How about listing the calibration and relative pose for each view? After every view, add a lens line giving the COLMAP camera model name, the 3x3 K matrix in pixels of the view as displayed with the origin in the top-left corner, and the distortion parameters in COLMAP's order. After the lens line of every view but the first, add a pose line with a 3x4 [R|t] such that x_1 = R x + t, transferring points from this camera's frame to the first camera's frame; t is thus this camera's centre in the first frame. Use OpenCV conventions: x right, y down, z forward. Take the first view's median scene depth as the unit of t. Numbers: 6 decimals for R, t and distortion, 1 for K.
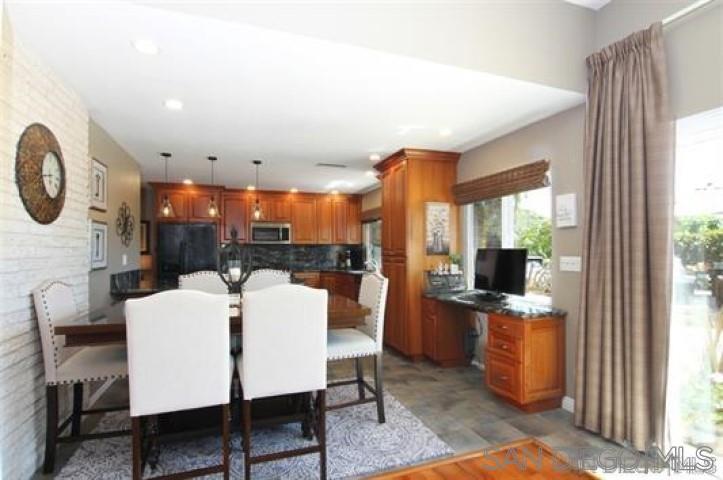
lens RADIAL K [[378.7, 0, 362.4], [0, 378.7, 245.1], [0, 0, 1]] dist [-0.007087, -0.000860]
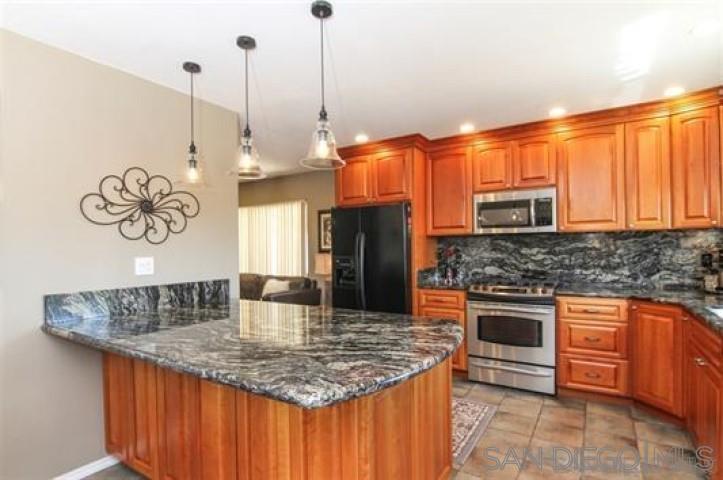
lens RADIAL K [[378.7, 0, 364.3], [0, 378.7, 245.8], [0, 0, 1]] dist [-0.007087, -0.000860]
pose [[0.622552, -0.006444, -0.782552, 0.026449], [0.023049, 0.999683, 0.010104, 0.003881], [0.782239, -0.024327, 0.622503, 0.526767]]
